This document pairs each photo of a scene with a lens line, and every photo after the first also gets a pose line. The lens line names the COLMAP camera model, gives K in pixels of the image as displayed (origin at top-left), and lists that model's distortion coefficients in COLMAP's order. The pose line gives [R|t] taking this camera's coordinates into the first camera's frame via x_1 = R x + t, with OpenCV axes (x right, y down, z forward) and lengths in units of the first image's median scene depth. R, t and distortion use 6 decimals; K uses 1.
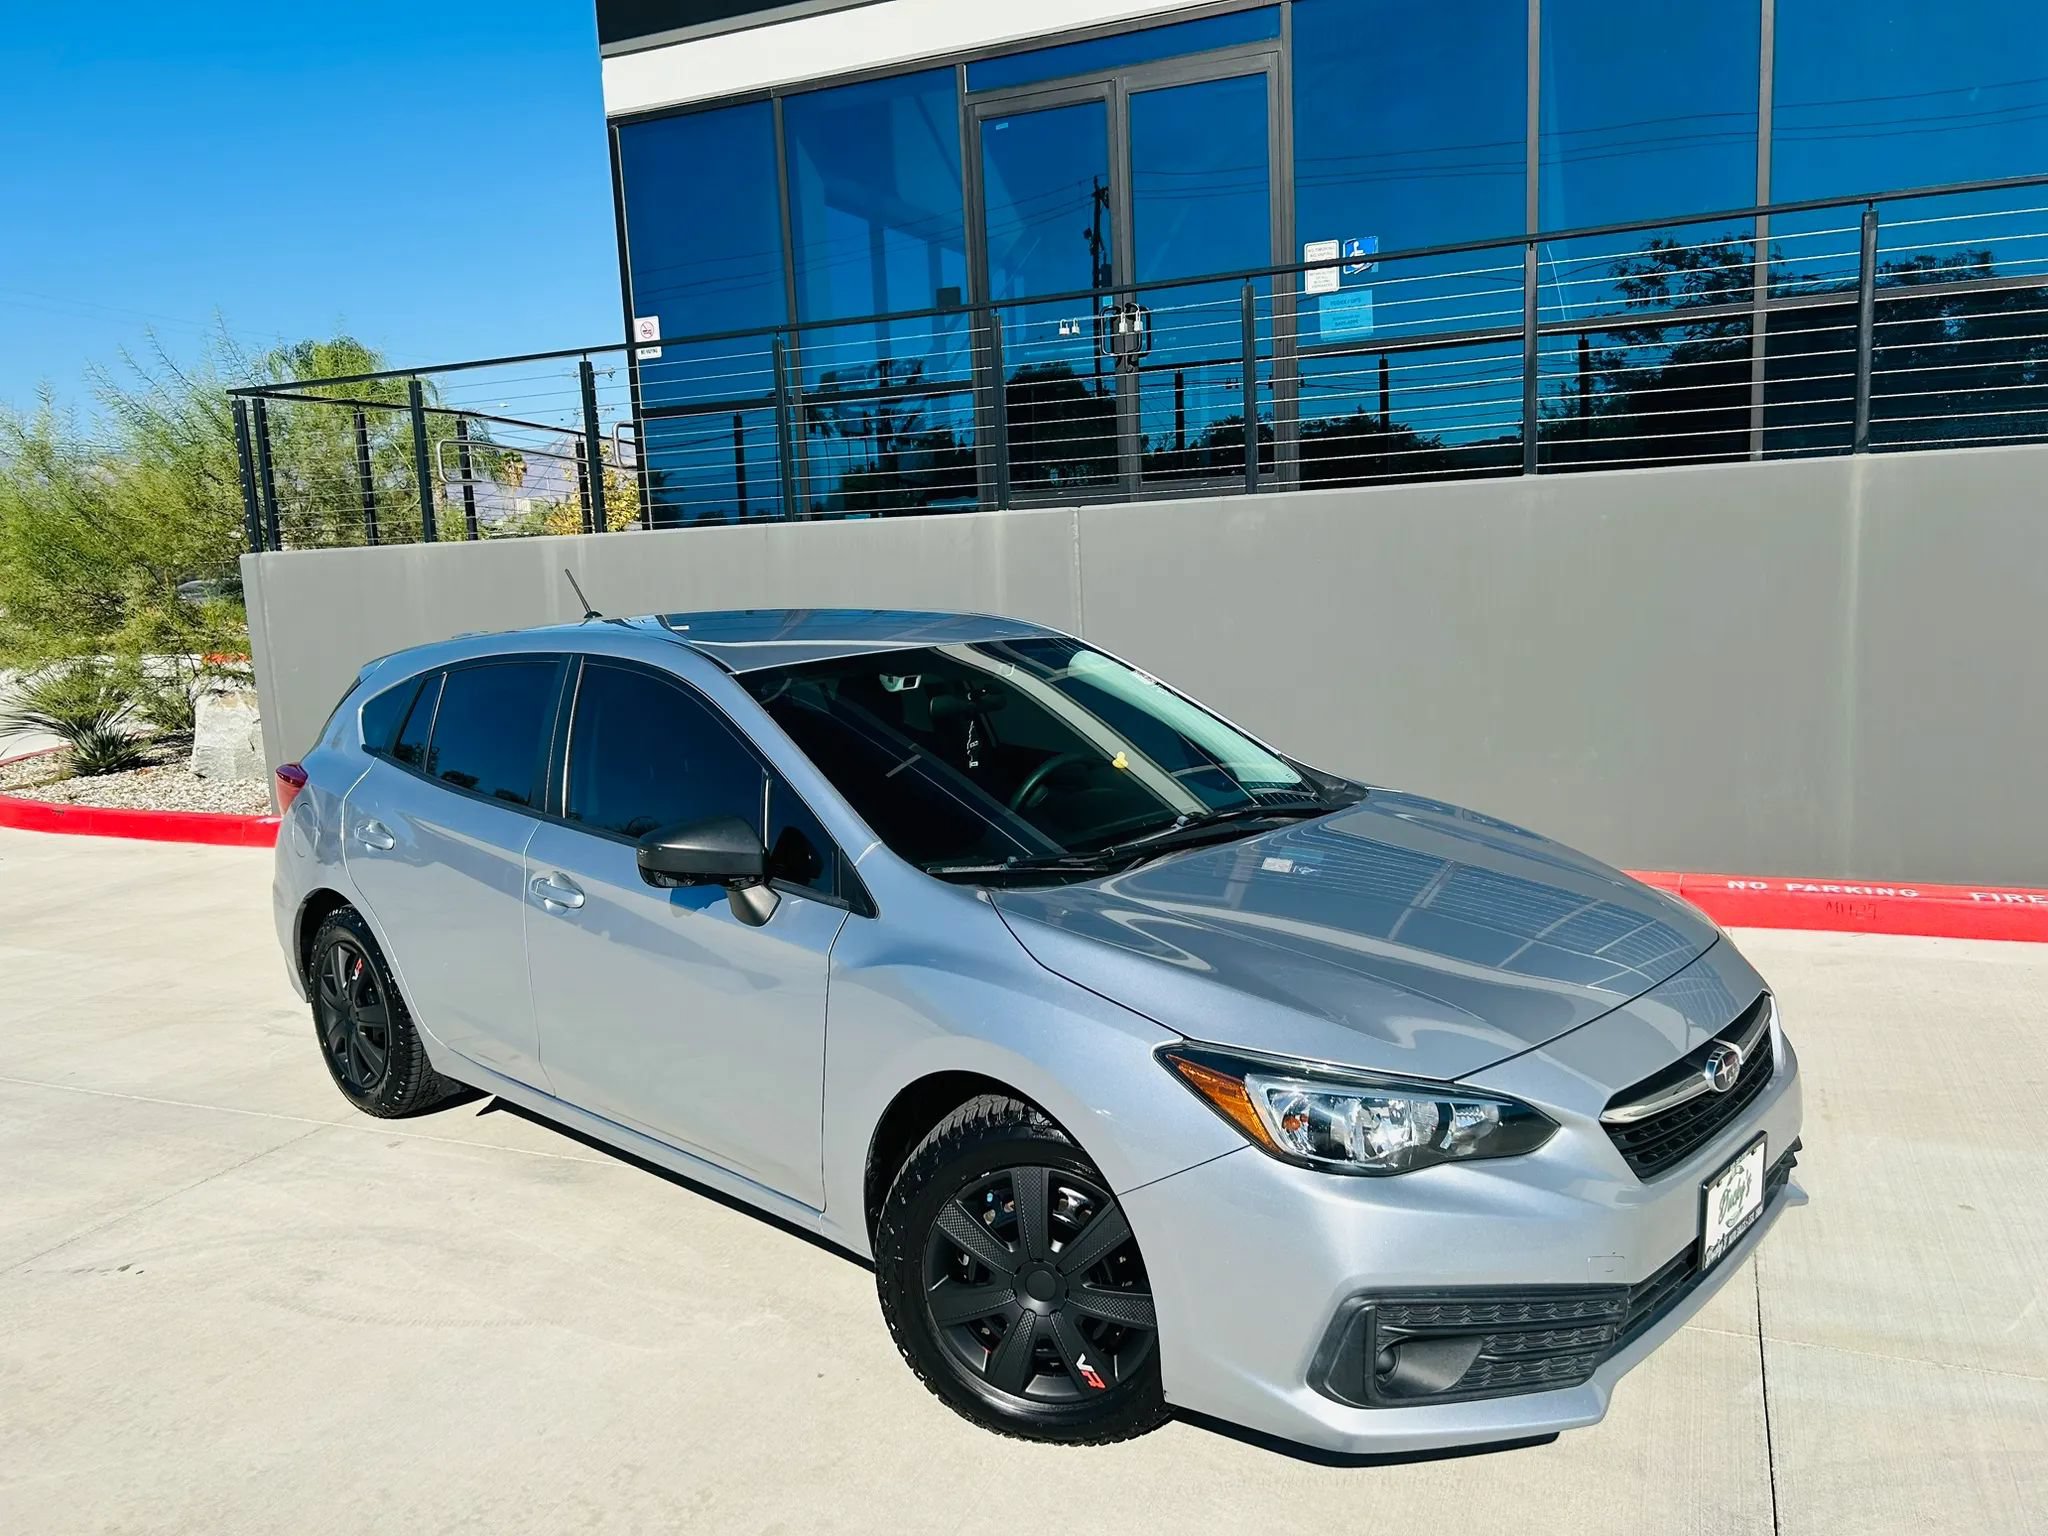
lens RADIAL K [[1570.8, 0, 1009.8], [0, 1570.8, 777.2], [0, 0, 1]] dist [0.048579, -0.049817]
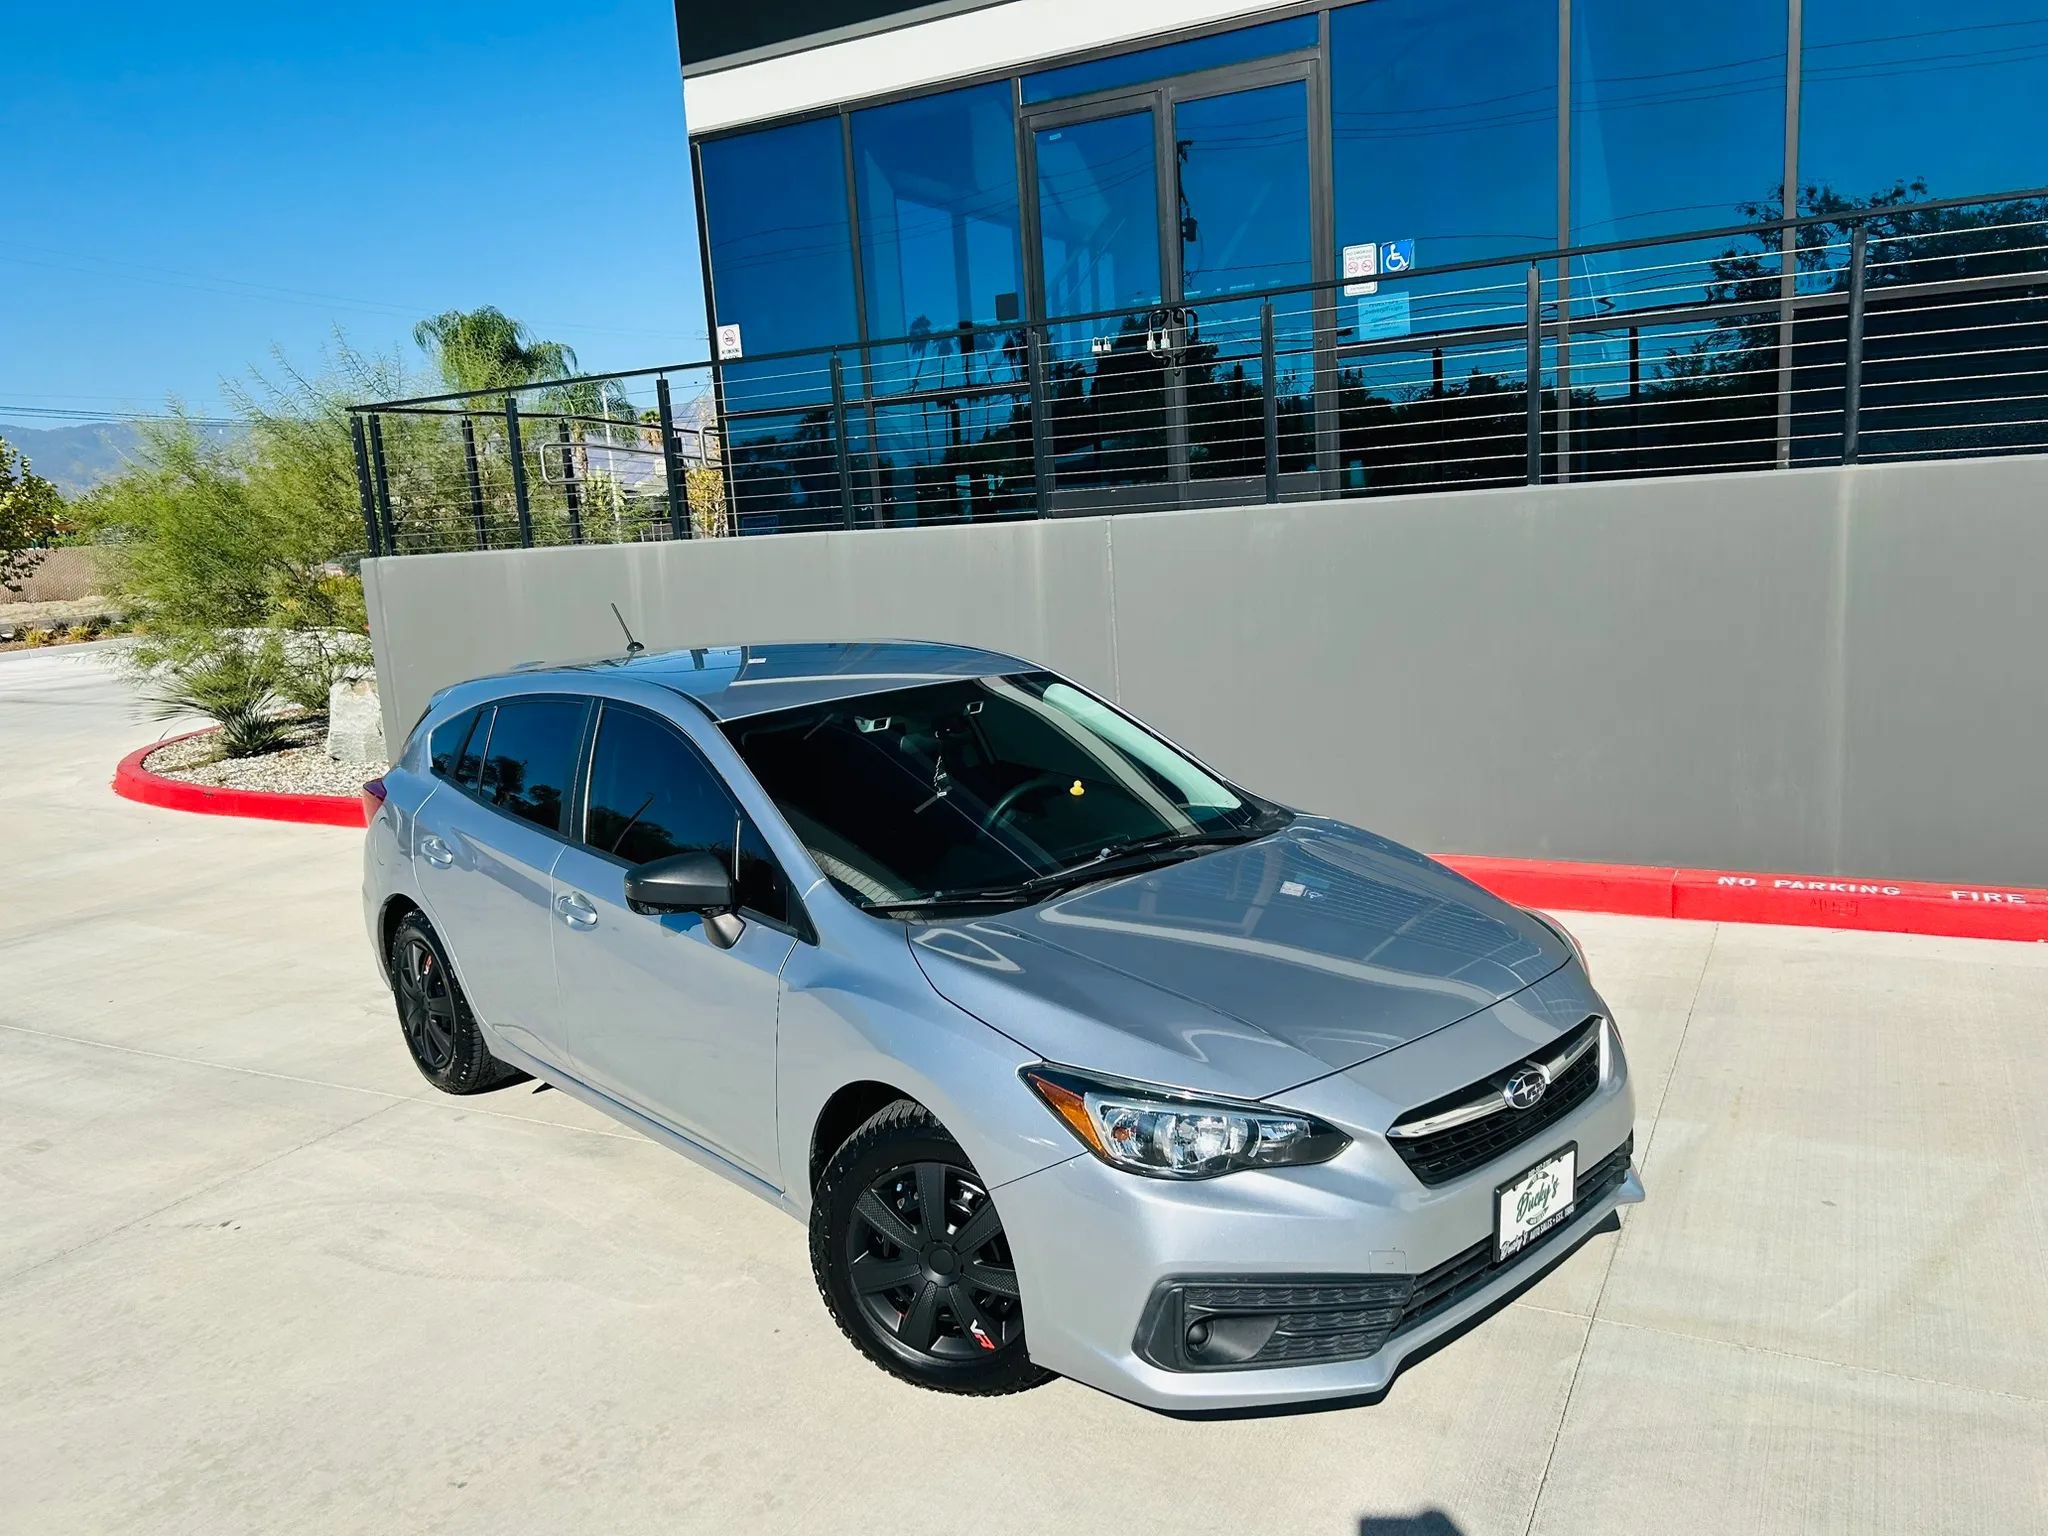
lens RADIAL K [[1570.8, 0, 1018.7], [0, 1570.8, 781.1], [0, 0, 1]] dist [0.048579, -0.049817]
pose [[0.996670, -0.002992, -0.081487, 0.085244], [0.005775, 0.999407, 0.033945, -0.038162], [0.081337, -0.034303, 0.996096, -0.078976]]
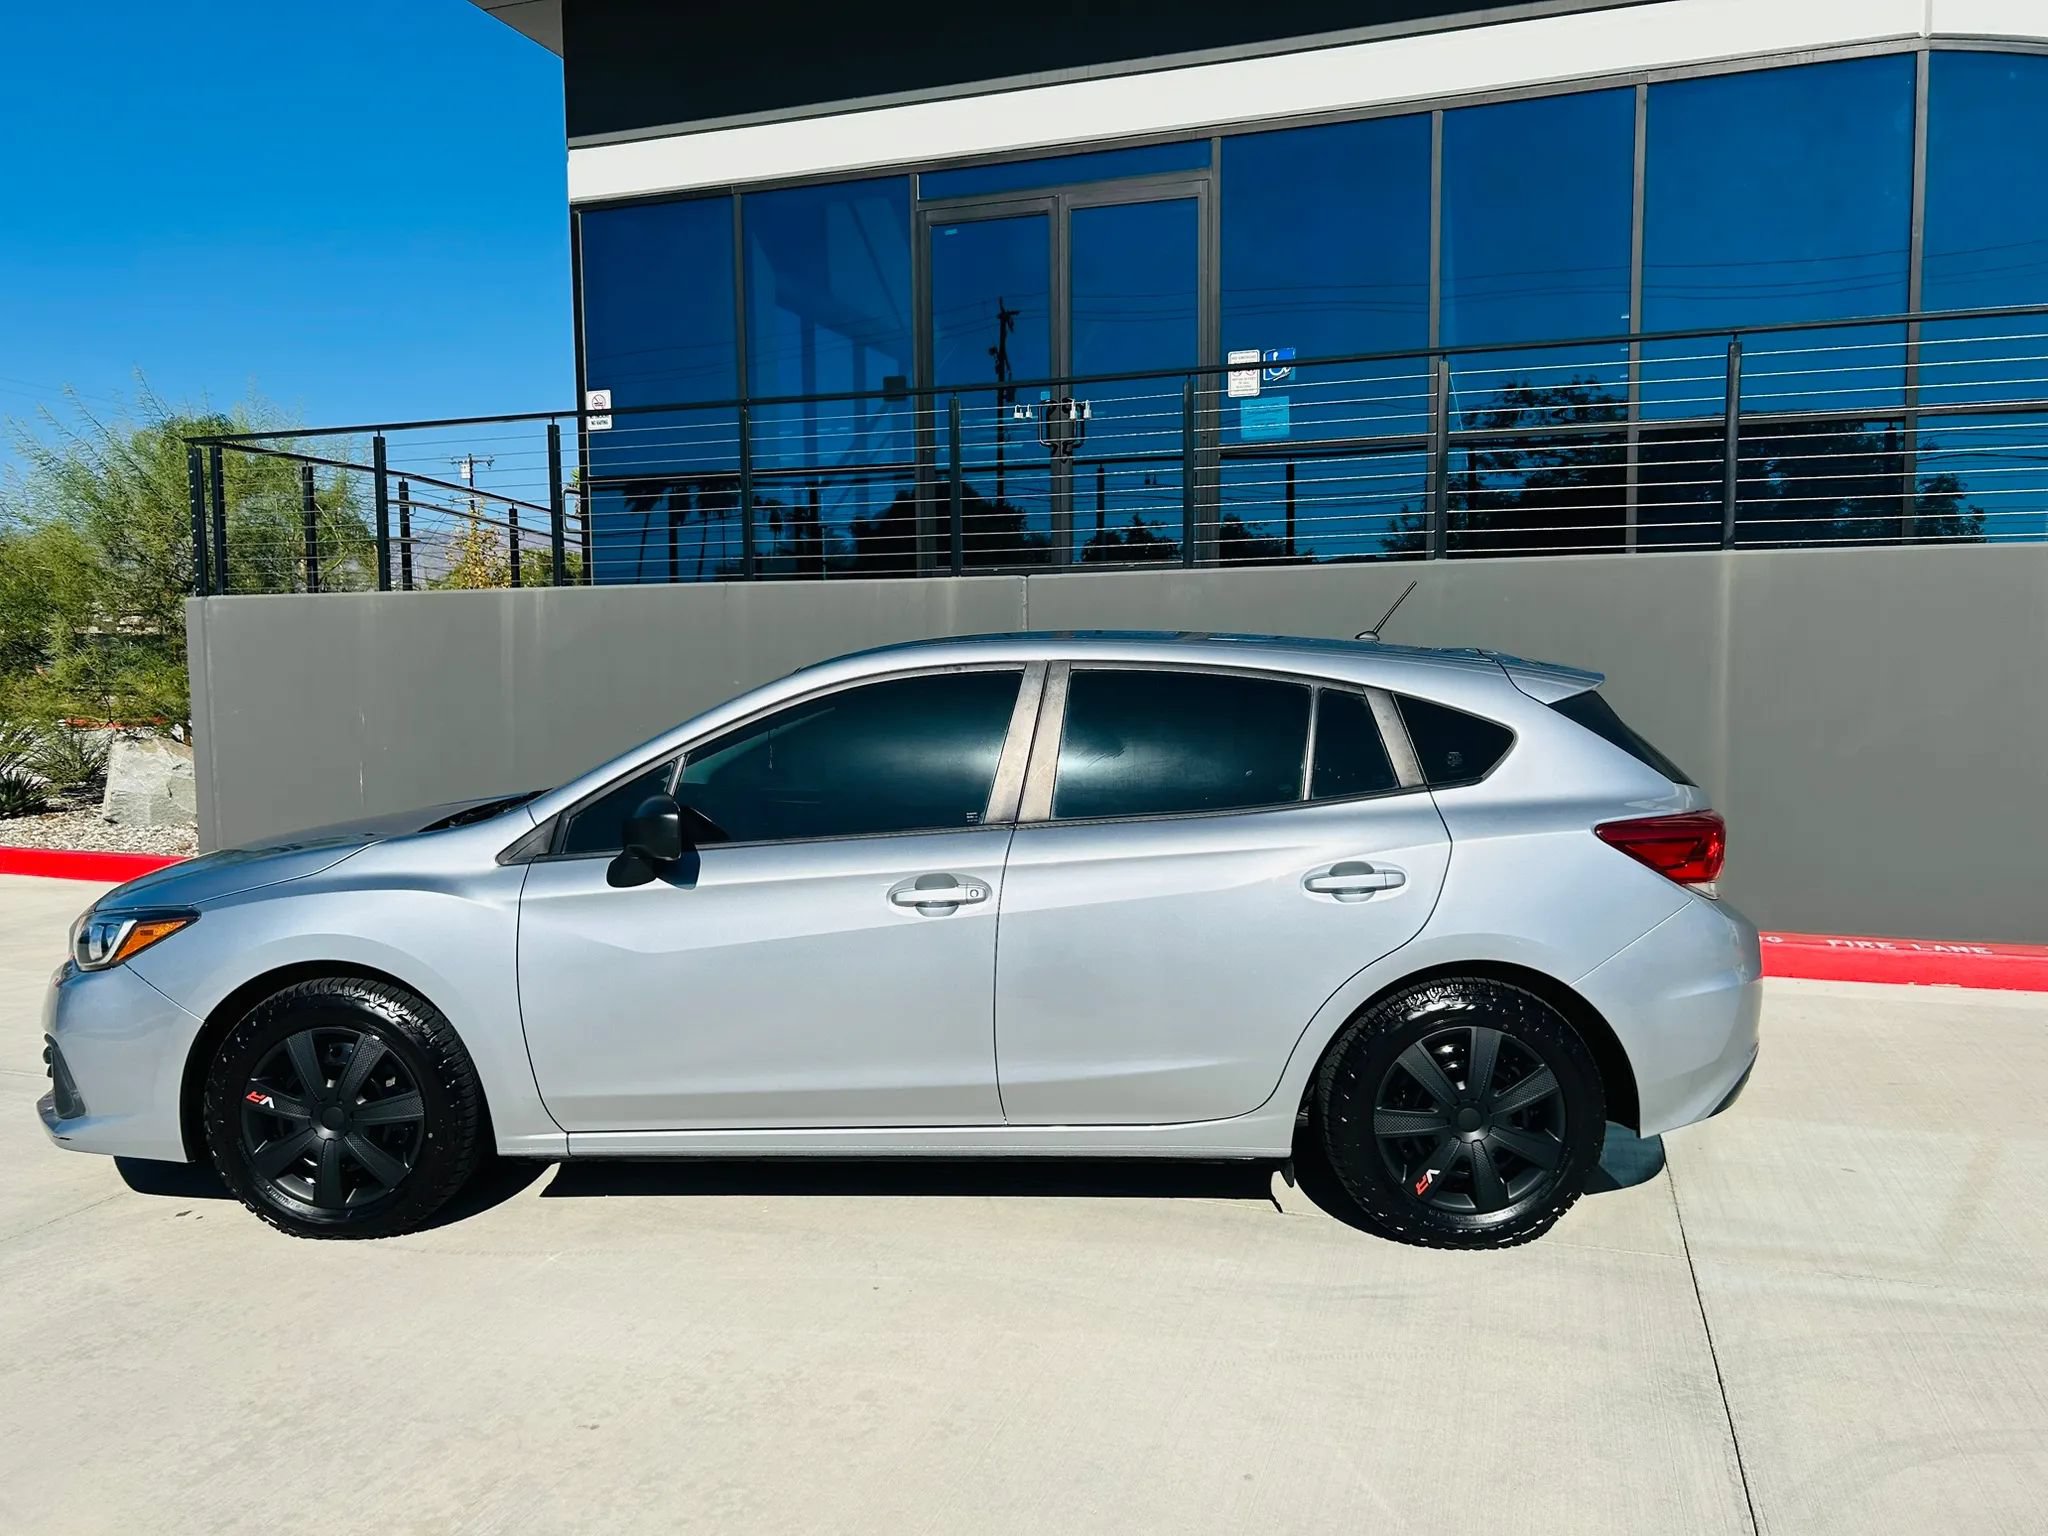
lens RADIAL K [[1570.8, 0, 1002.2], [0, 1570.8, 763.9], [0, 0, 1]] dist [0.048579, -0.049817]
pose [[0.996198, 0.031413, 0.081256, -0.072221], [-0.025133, 0.996700, -0.077189, 0.051203], [-0.083413, 0.074854, 0.993700, -0.074738]]
